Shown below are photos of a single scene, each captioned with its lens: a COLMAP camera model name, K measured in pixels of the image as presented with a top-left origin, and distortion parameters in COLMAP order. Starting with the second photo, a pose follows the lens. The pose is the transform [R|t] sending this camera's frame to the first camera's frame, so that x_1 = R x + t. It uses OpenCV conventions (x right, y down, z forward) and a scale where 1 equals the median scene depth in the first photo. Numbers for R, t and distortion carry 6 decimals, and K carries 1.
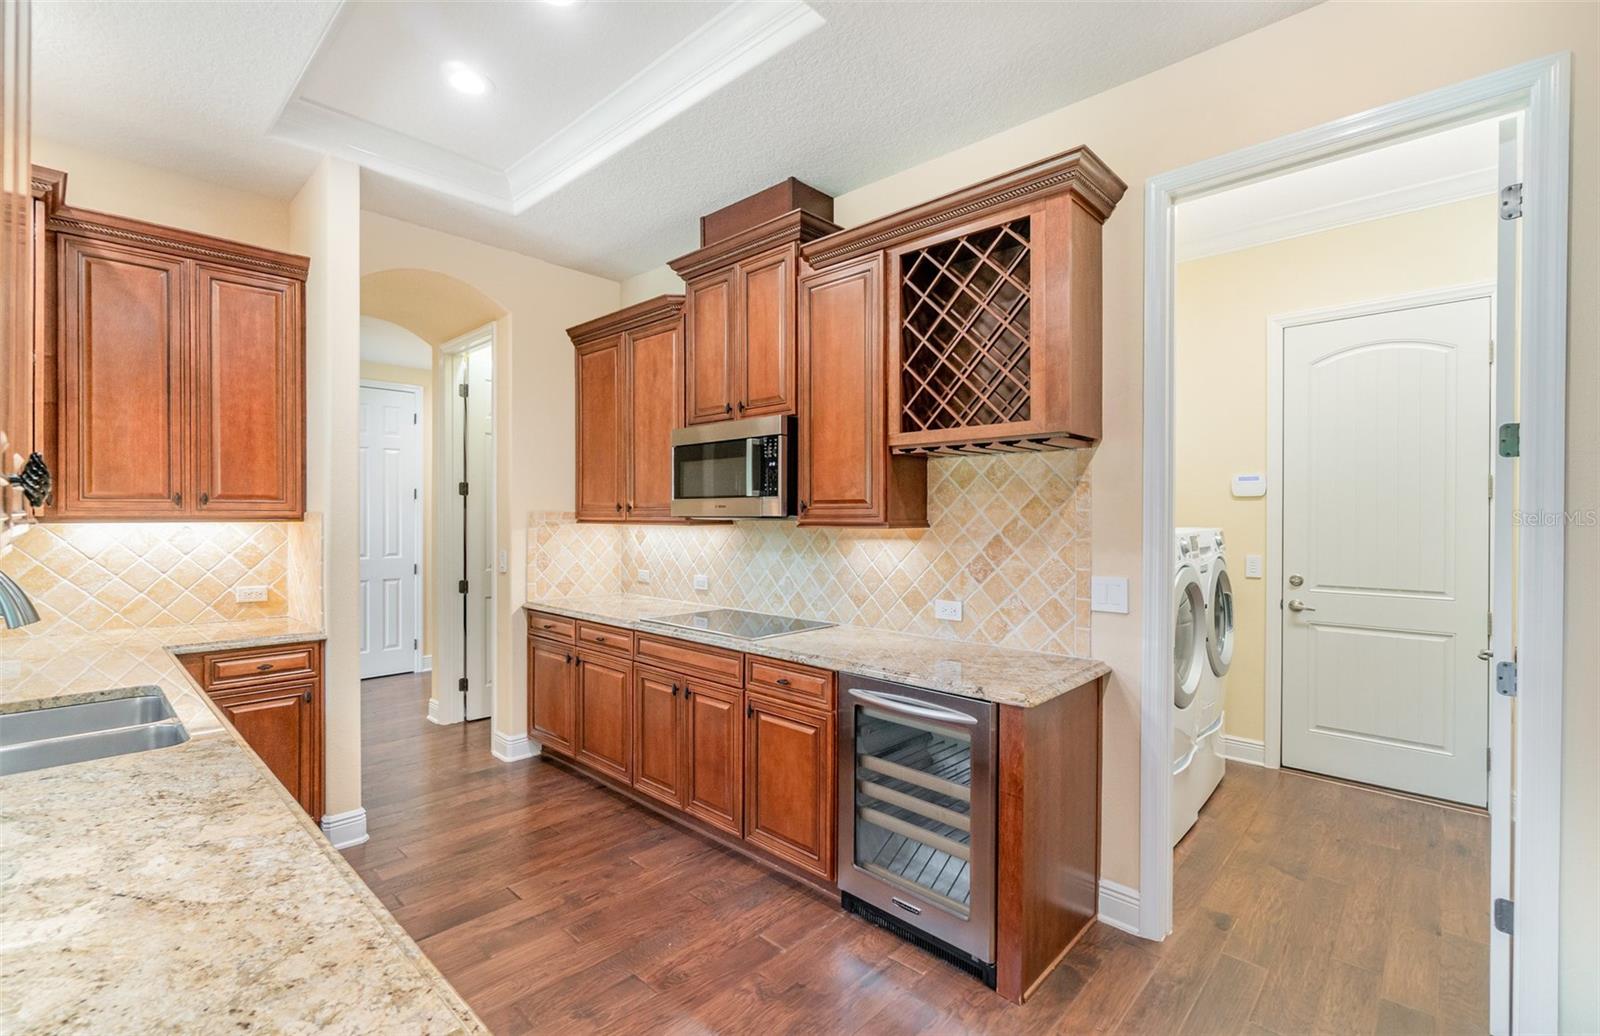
lens RADIAL K [[691.3, 0, 803.4], [0, 691.3, 522.9], [0, 0, 1]] dist [-0.000143, -0.000099]
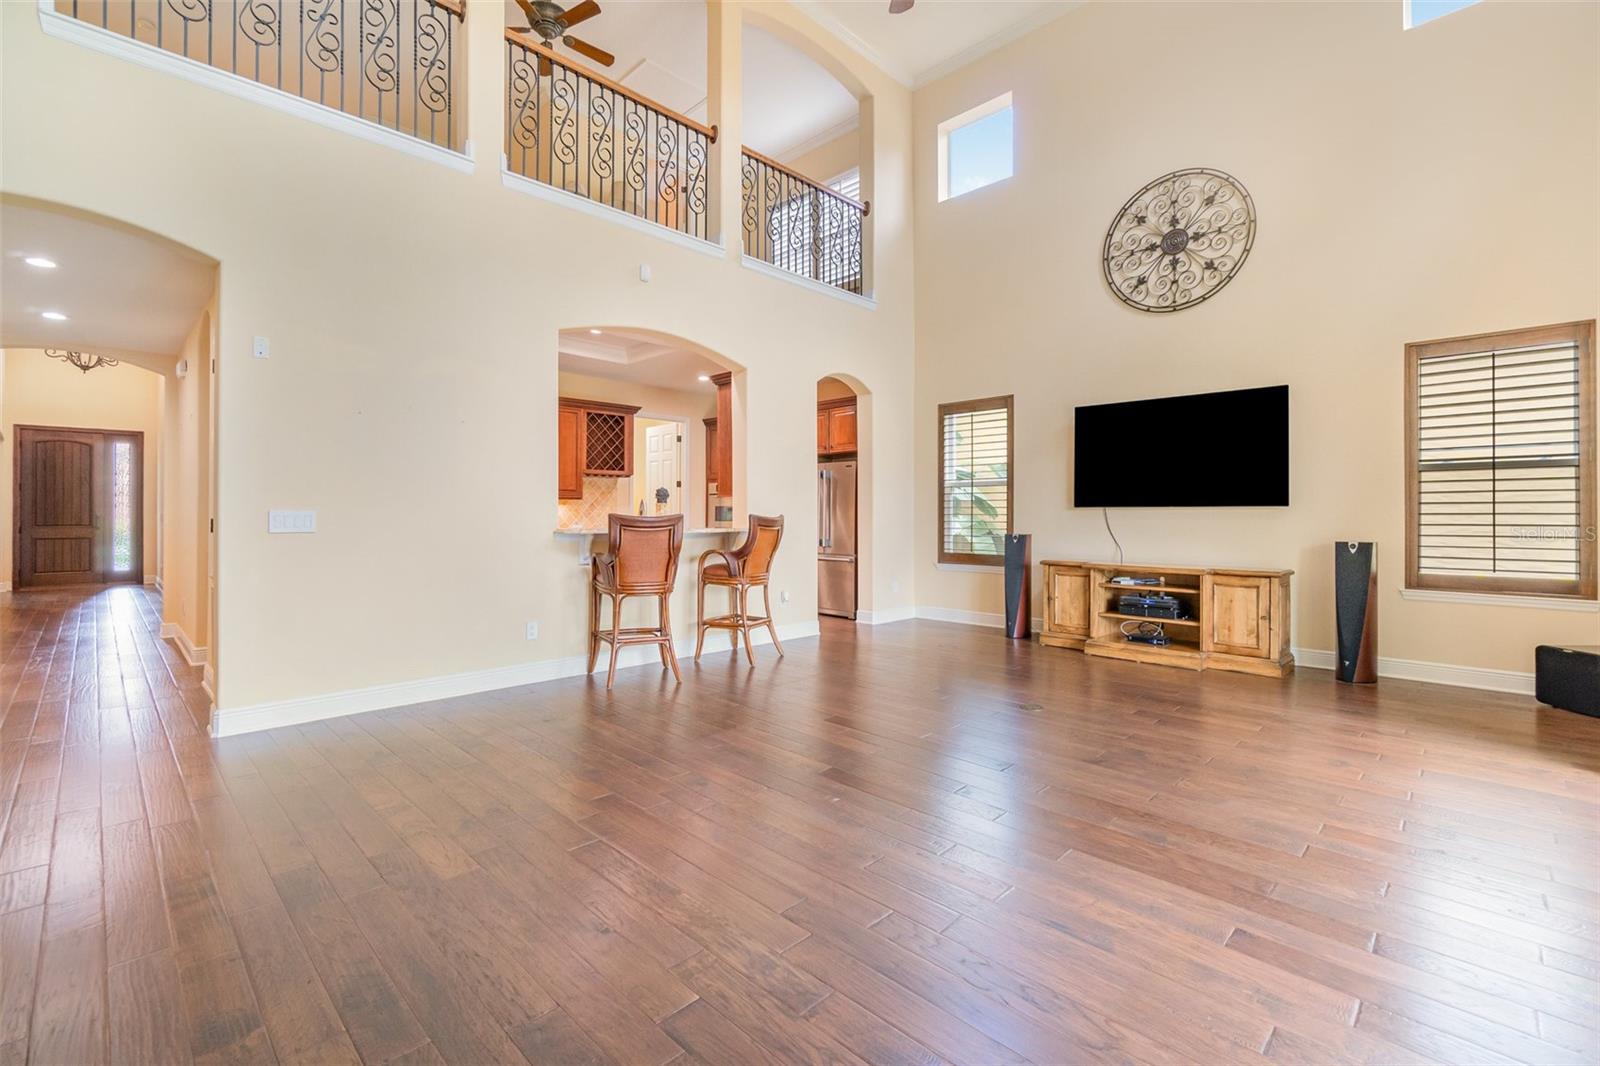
lens RADIAL K [[714.5, 0, 735.5], [0, 714.5, 508.4], [0, 0, 1]] dist [0.001250, 0.000075]
pose [[0.088024, 0.001915, 0.996117, -2.796243], [0.004325, 0.999988, -0.002305, 0.054779], [-0.996109, 0.004511, 0.088015, 0.043316]]
